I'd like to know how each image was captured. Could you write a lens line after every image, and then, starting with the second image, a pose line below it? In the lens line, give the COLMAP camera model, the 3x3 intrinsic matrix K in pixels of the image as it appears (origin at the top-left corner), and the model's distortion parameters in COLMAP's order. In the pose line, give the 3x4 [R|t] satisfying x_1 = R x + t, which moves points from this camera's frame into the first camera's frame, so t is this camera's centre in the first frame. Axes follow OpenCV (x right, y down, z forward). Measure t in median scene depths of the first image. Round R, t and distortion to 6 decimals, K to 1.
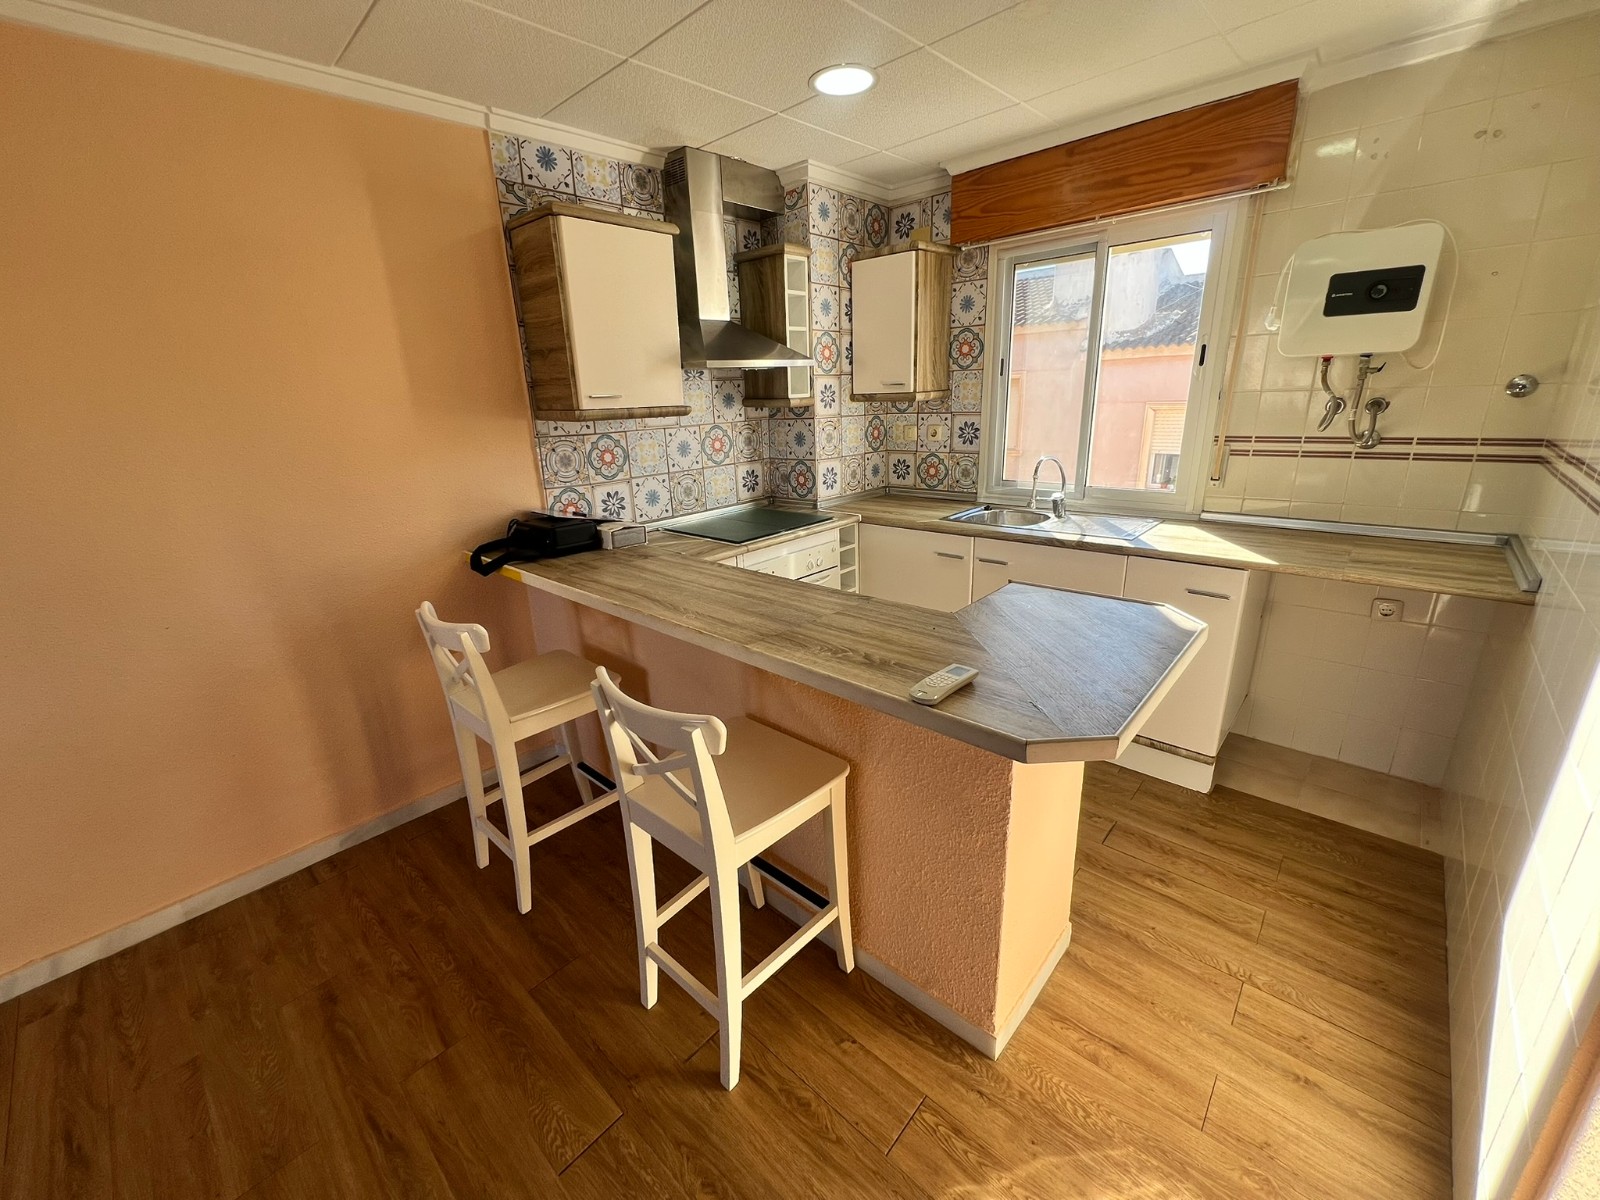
lens RADIAL K [[642.0, 0, 795.1], [0, 642.0, 600.0], [0, 0, 1]] dist [-0.001991, -0.000173]
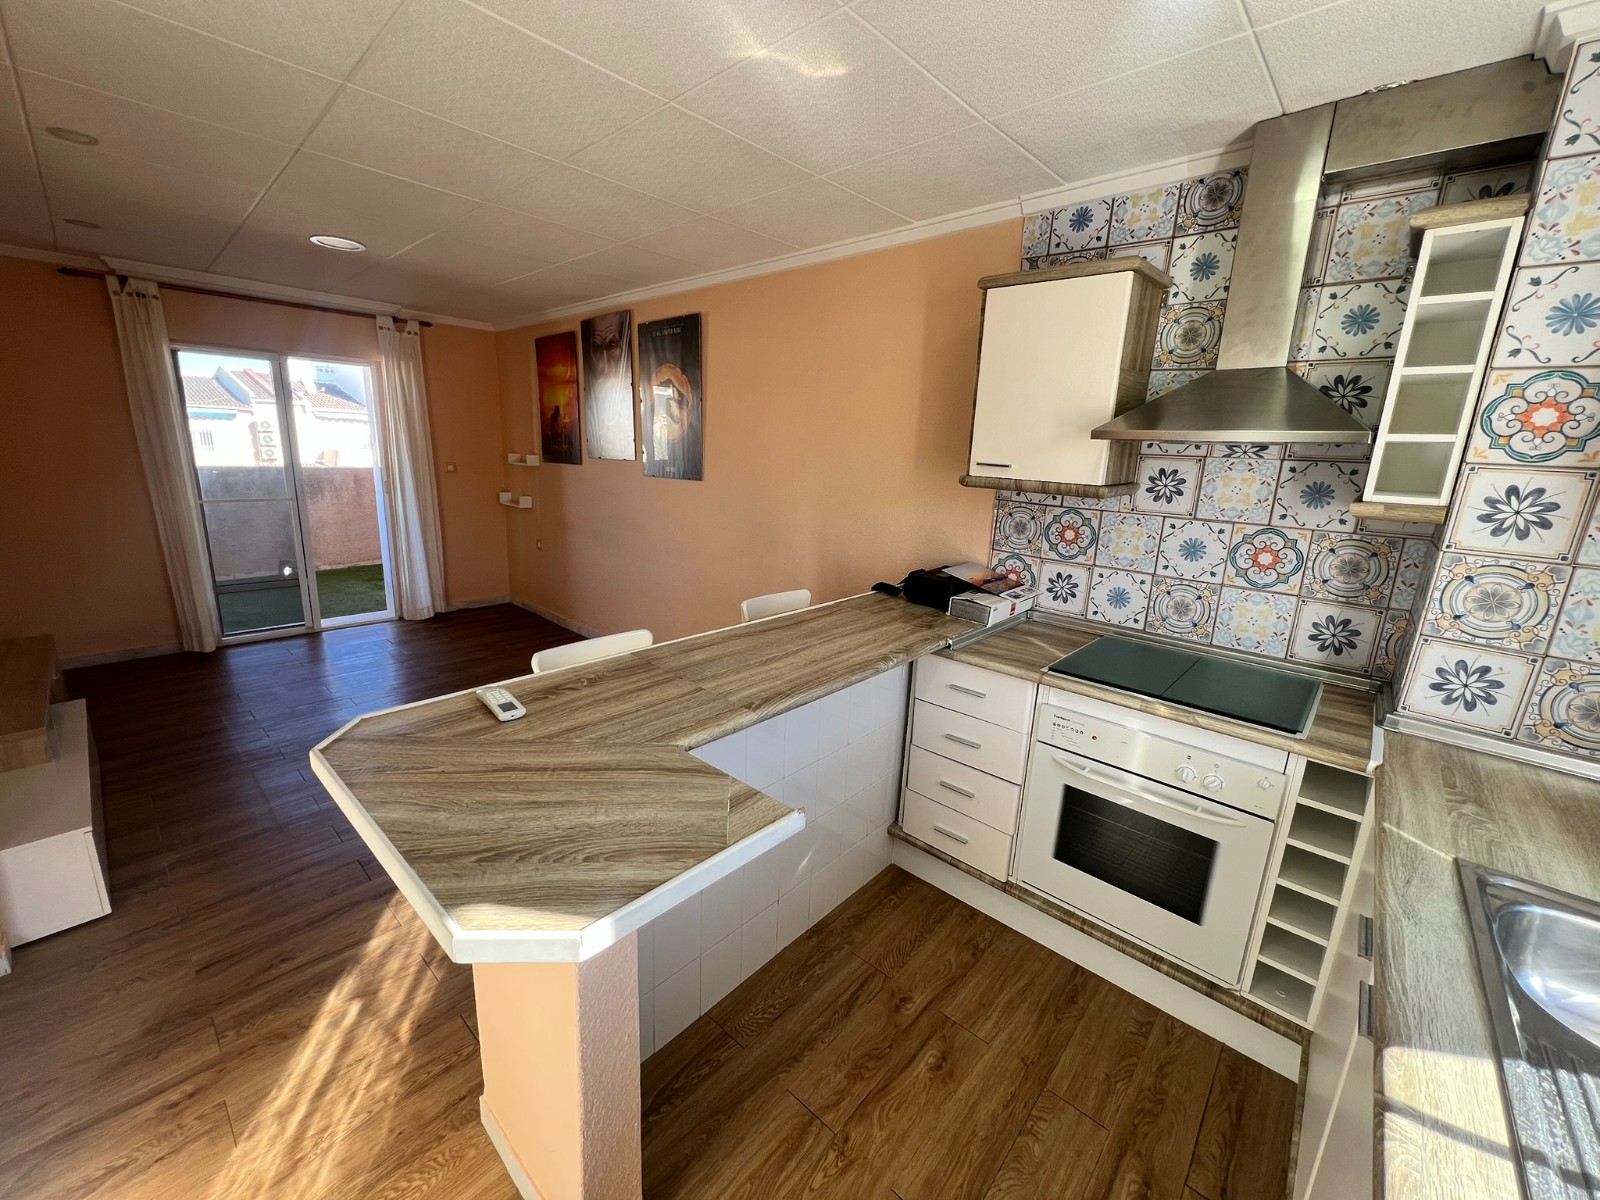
lens RADIAL K [[642.0, 0, 795.1], [0, 642.0, 600.0], [0, 0, 1]] dist [-0.001991, -0.000173]
pose [[0.003118, 0.274229, -0.961659, 0.582297], [-0.347503, 0.902028, 0.256098, -0.240923], [0.937674, 0.333381, 0.098108, 0.605738]]
